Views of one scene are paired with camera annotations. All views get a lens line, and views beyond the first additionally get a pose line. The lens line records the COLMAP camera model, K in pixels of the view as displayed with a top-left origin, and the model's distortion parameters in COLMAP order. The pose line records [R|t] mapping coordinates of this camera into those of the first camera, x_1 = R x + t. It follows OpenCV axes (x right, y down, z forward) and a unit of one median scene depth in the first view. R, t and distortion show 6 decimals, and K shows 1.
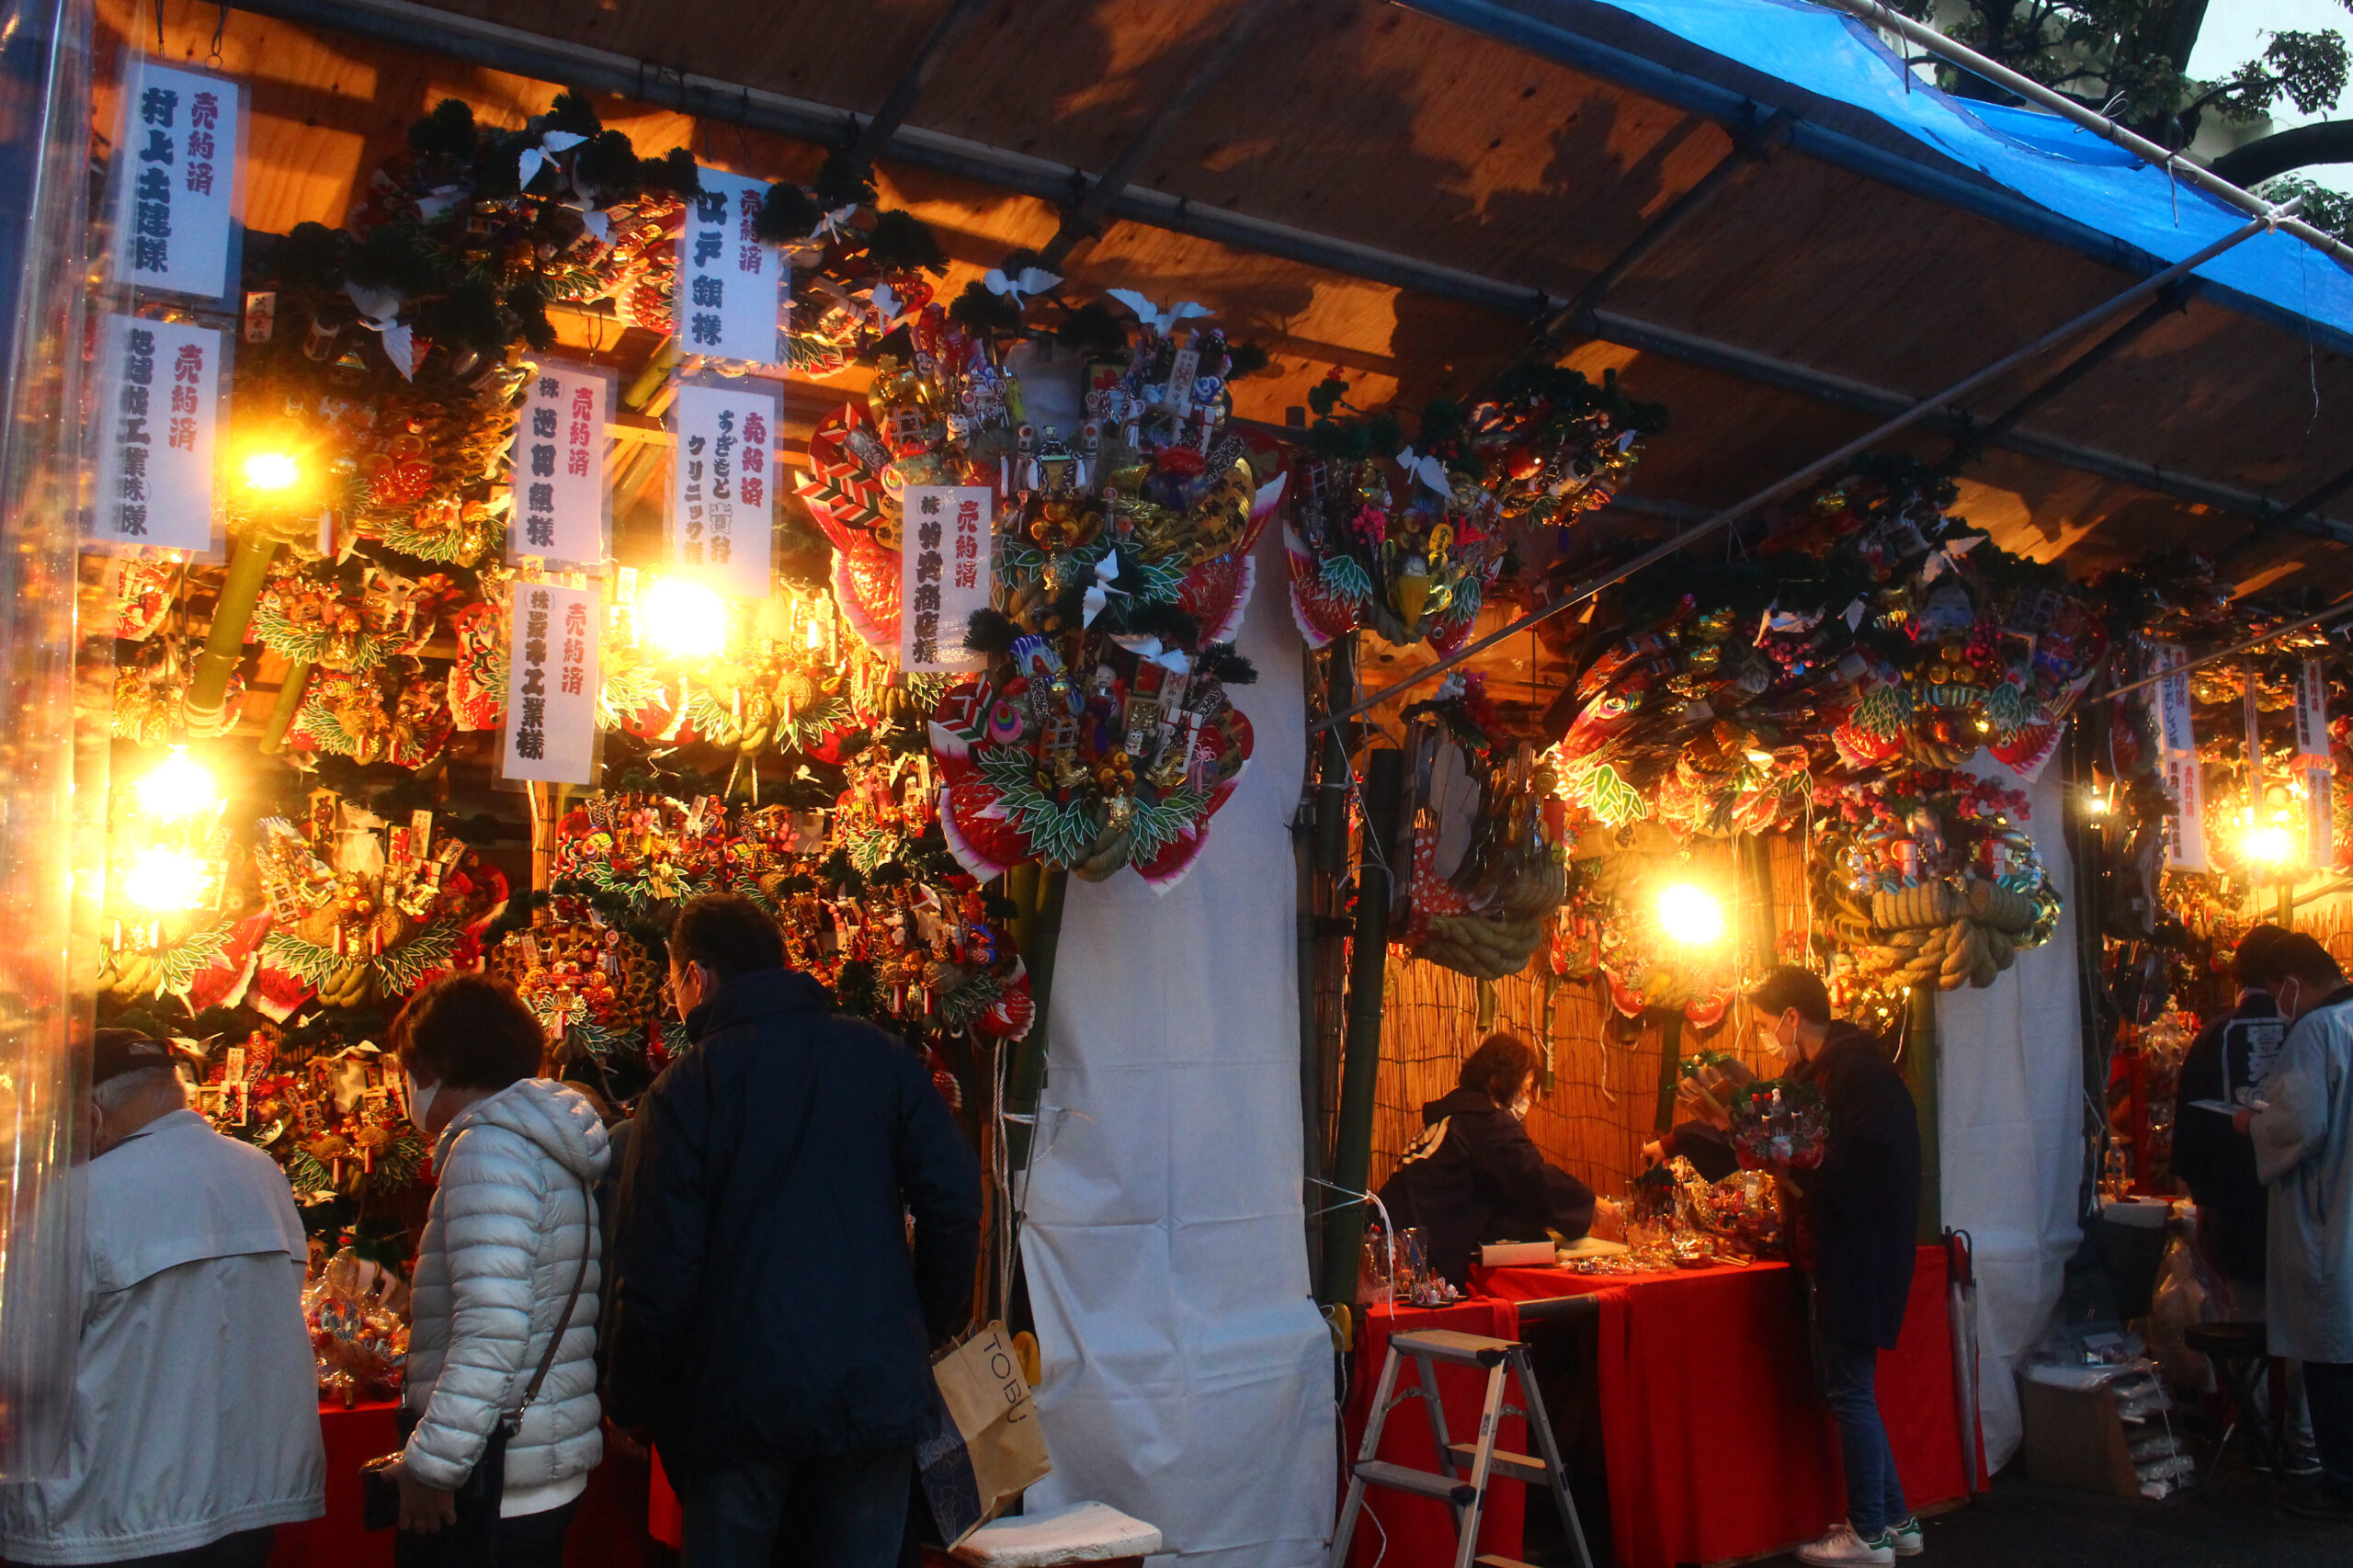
lens RADIAL K [[2387.1, 0, 1176.5], [0, 2387.1, 784.0], [0, 0, 1]] dist [-0.180050, 0.200349]
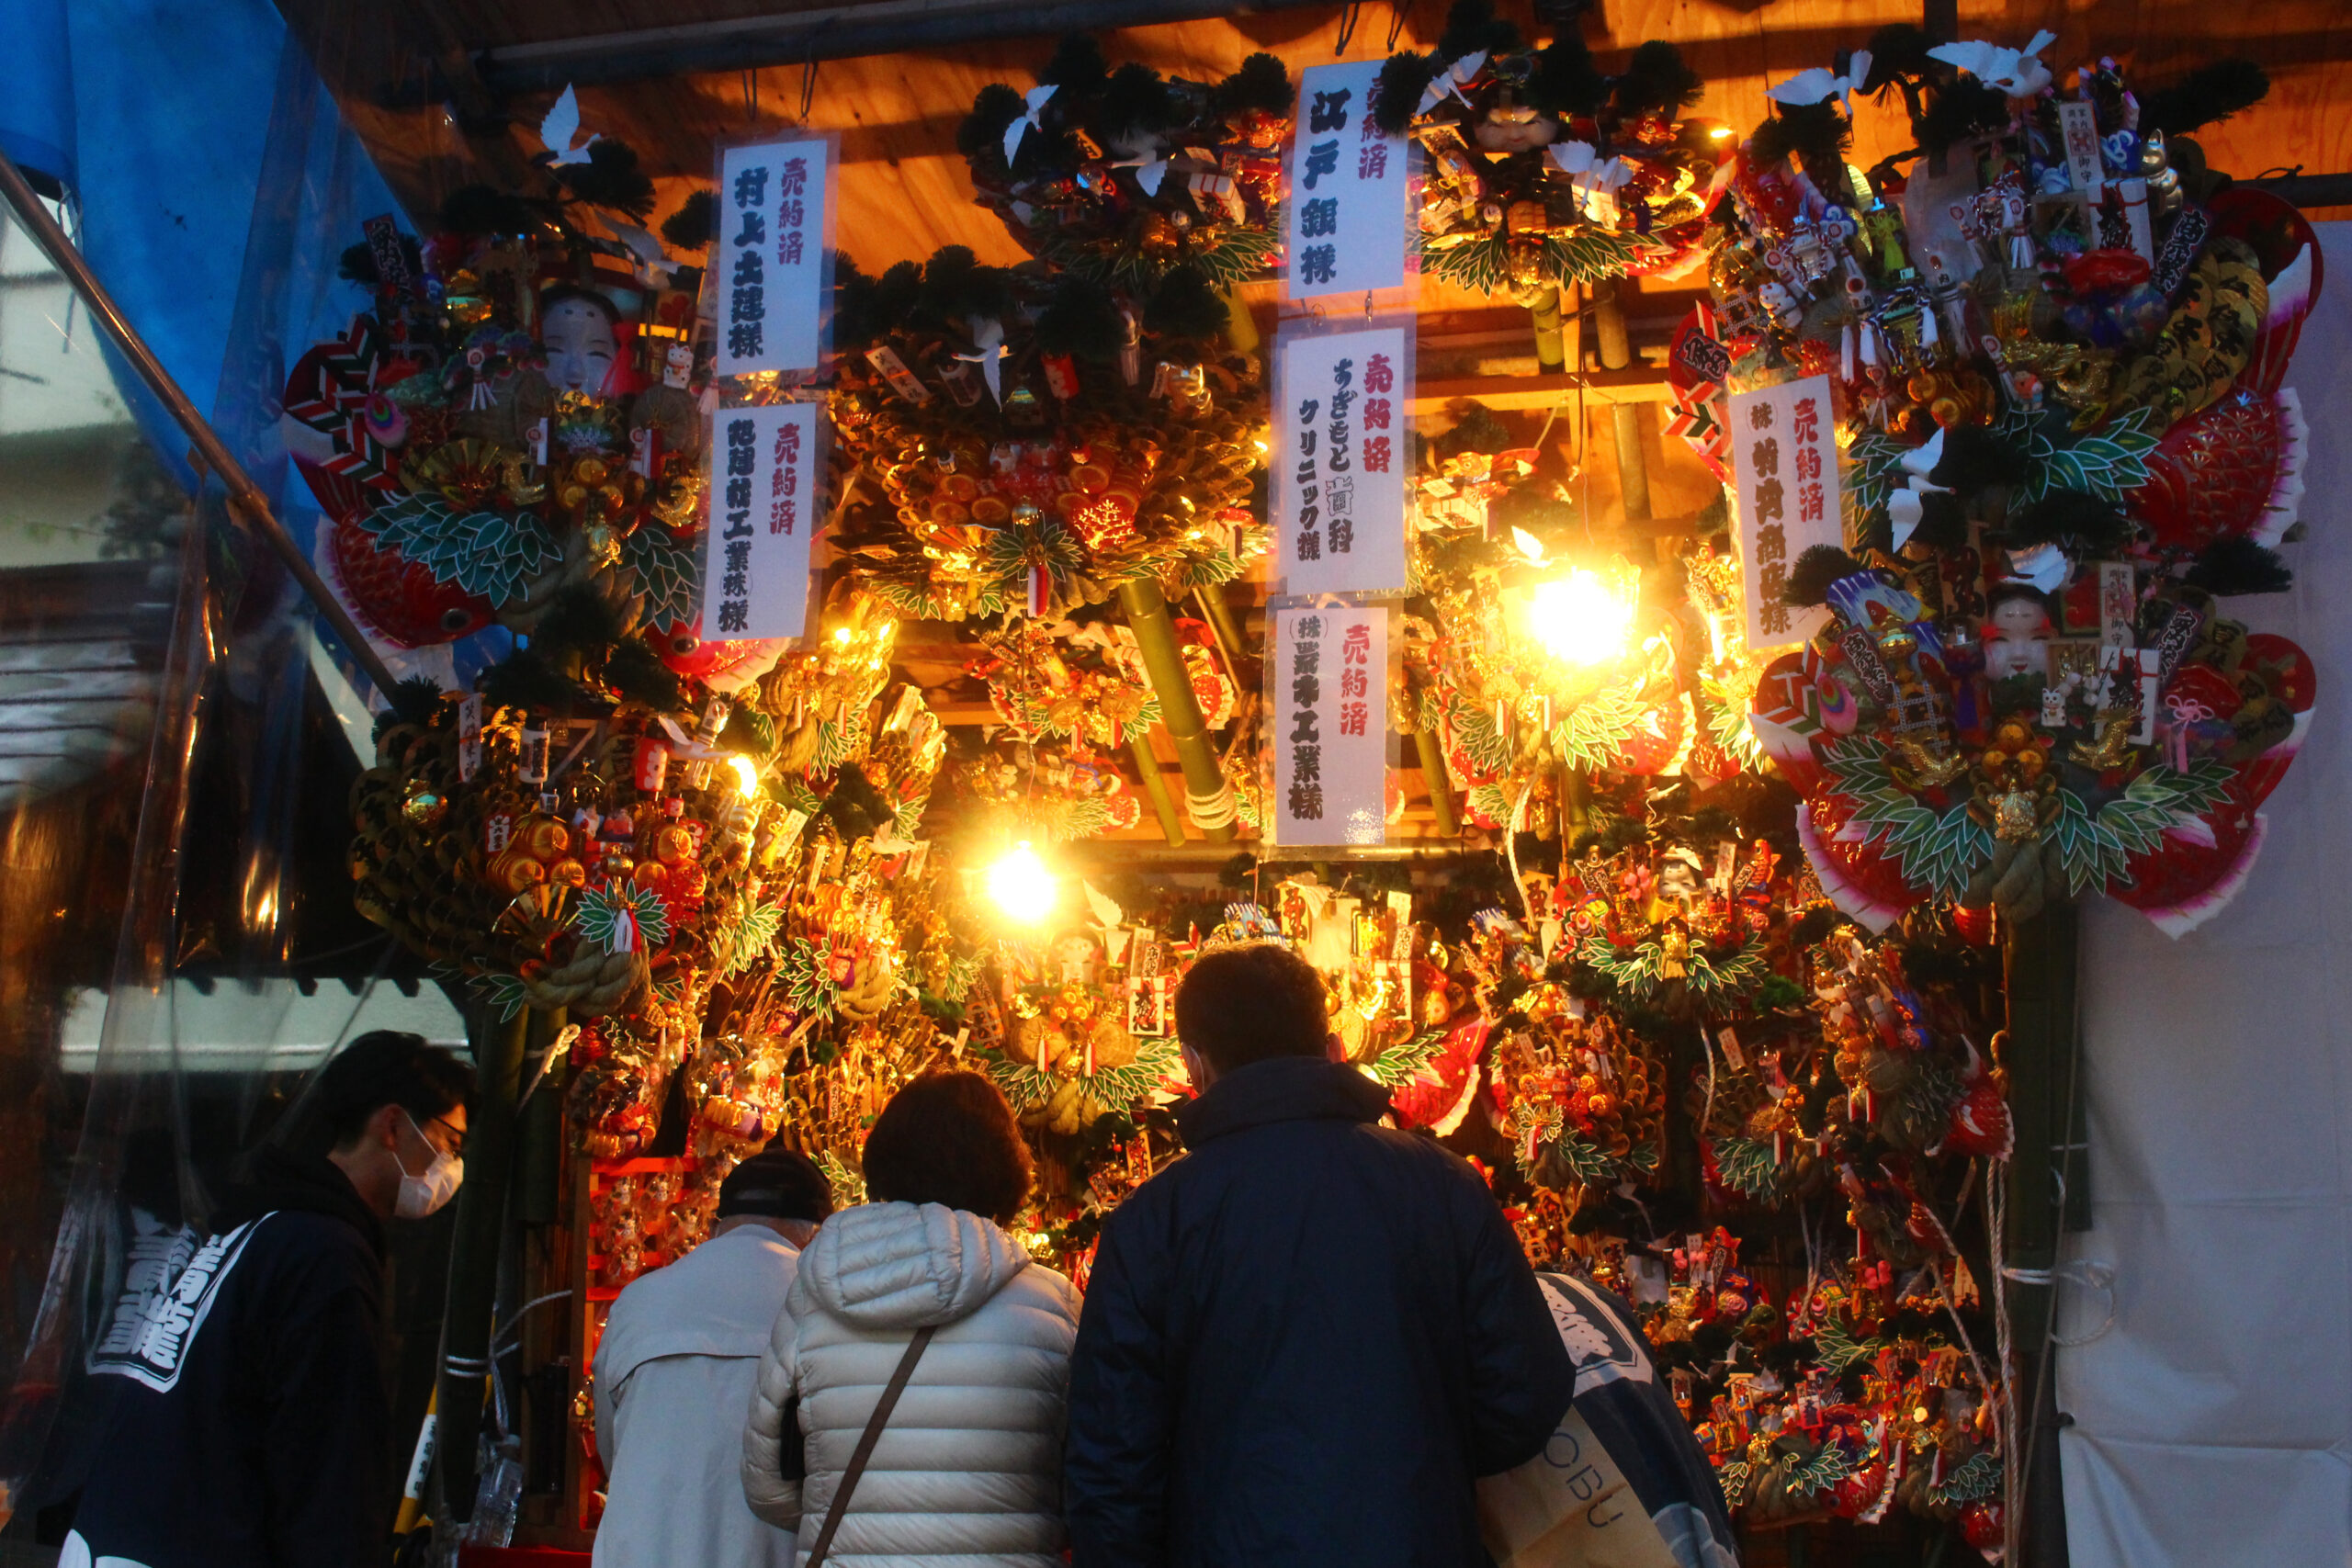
lens RADIAL K [[2776.3, 0, 1167.5], [0, 2776.3, 819.5], [0, 0, 1]] dist [-0.110392, 0.067584]
pose [[0.596154, -0.092176, -0.797561, 0.492131], [0.074550, 0.995451, -0.059322, 0.045108], [0.799401, -0.024093, 0.600314, 0.387740]]
